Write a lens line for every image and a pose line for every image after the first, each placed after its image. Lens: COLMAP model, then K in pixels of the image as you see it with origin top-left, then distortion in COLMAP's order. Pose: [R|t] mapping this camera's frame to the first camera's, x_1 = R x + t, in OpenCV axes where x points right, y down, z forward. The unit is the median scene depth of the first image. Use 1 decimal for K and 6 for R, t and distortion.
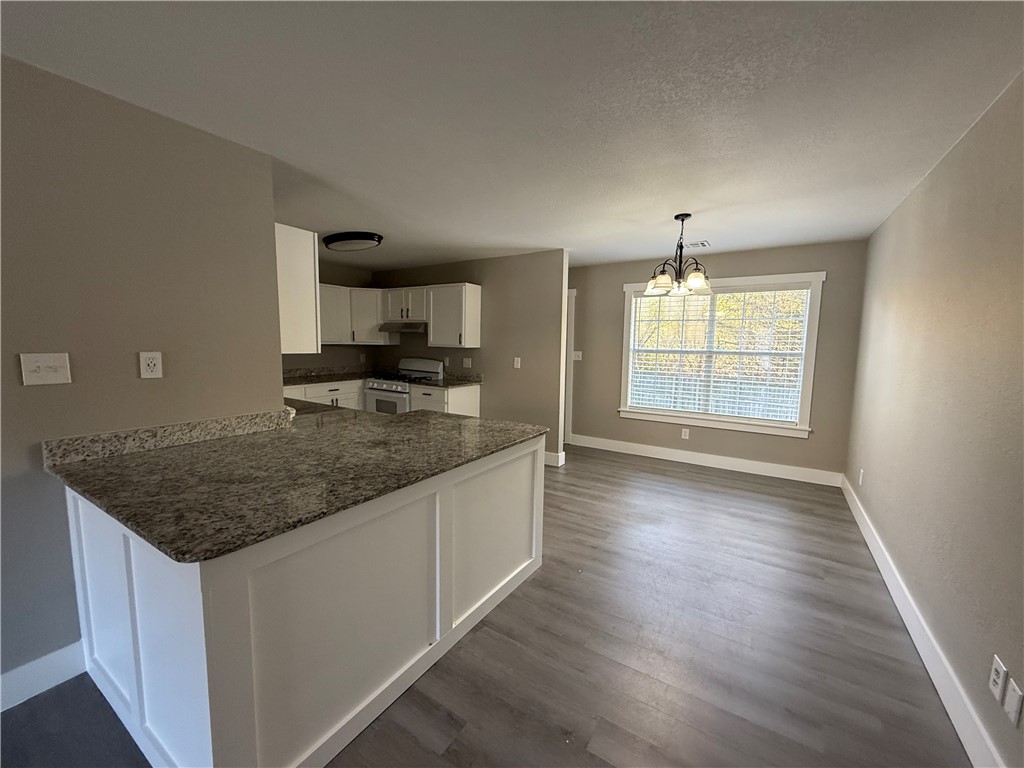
lens RADIAL K [[407.4, 0, 511.7], [0, 407.4, 388.1], [0, 0, 1]] dist [0.000955, -0.000139]
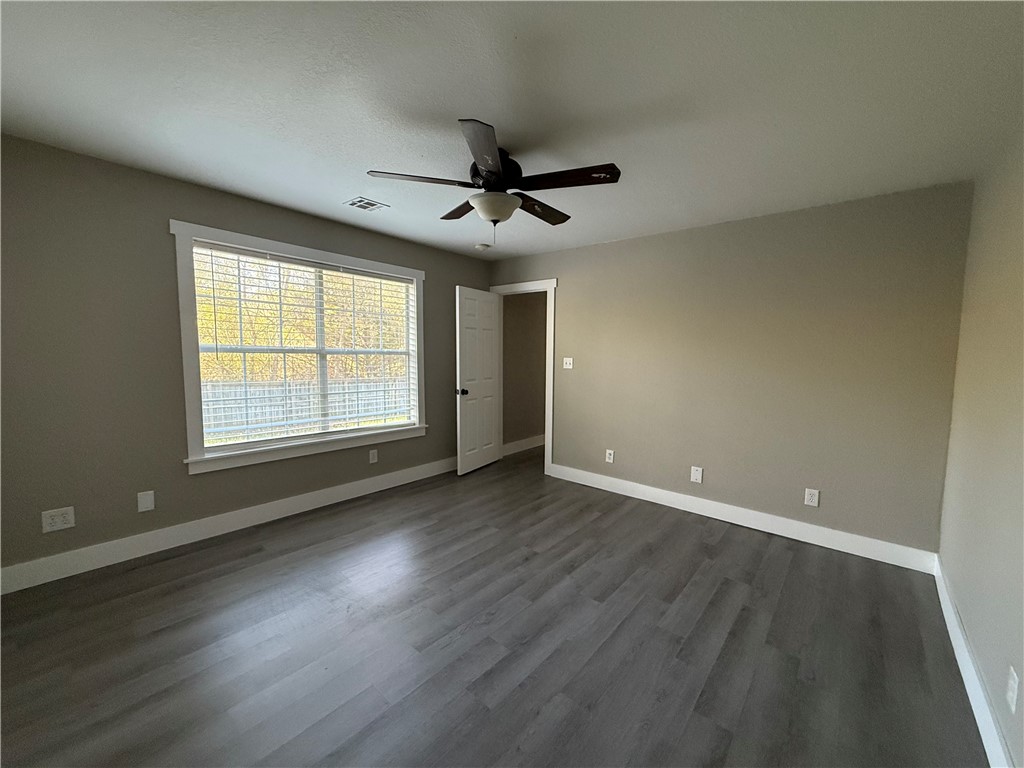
lens RADIAL K [[407.4, 0, 511.6], [0, 407.4, 382.3], [0, 0, 1]] dist [0.000955, -0.000139]
pose [[0.150480, -0.085358, 0.984921, -0.198503], [0.090566, 0.993267, 0.072244, -0.053507], [-0.984456, 0.078329, 0.157197, 0.554614]]
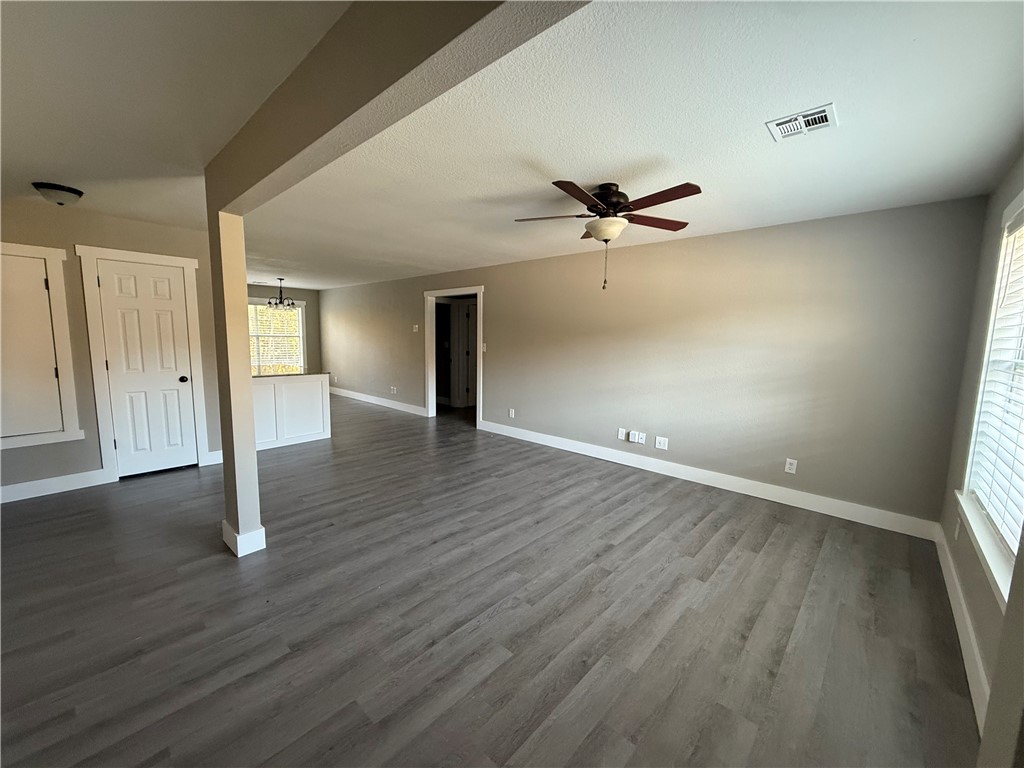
lens RADIAL K [[407.4, 0, 508.7], [0, 407.4, 390.6], [0, 0, 1]] dist [0.000955, -0.000139]
pose [[0.173125, -0.139152, 0.975020, -1.216895], [0.092313, 0.987903, 0.124599, 0.037217], [-0.980564, 0.068436, 0.183876, -0.490211]]
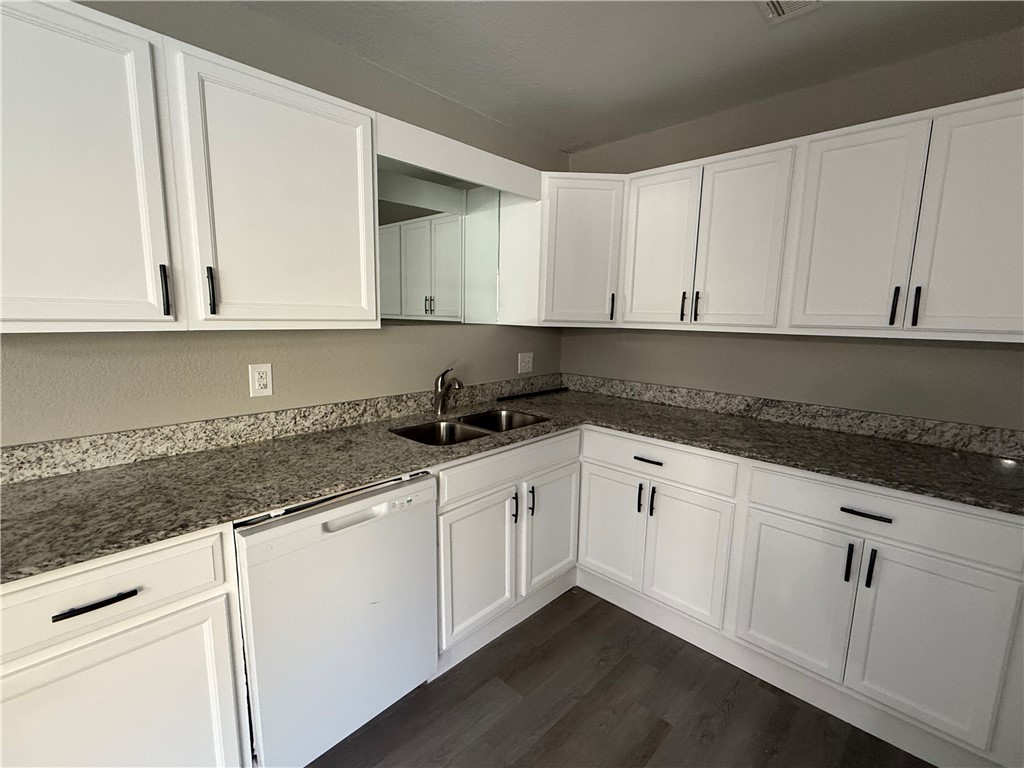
lens RADIAL K [[461.5, 0, 514.1], [0, 461.5, 387.1], [0, 0, 1]] dist [-0.000287, 0.000263]
pose [[-0.188751, 0.132180, -0.973089, -0.123611], [-0.139626, 0.977221, 0.159824, -0.095405], [0.972048, 0.166035, -0.165996, 0.861944]]
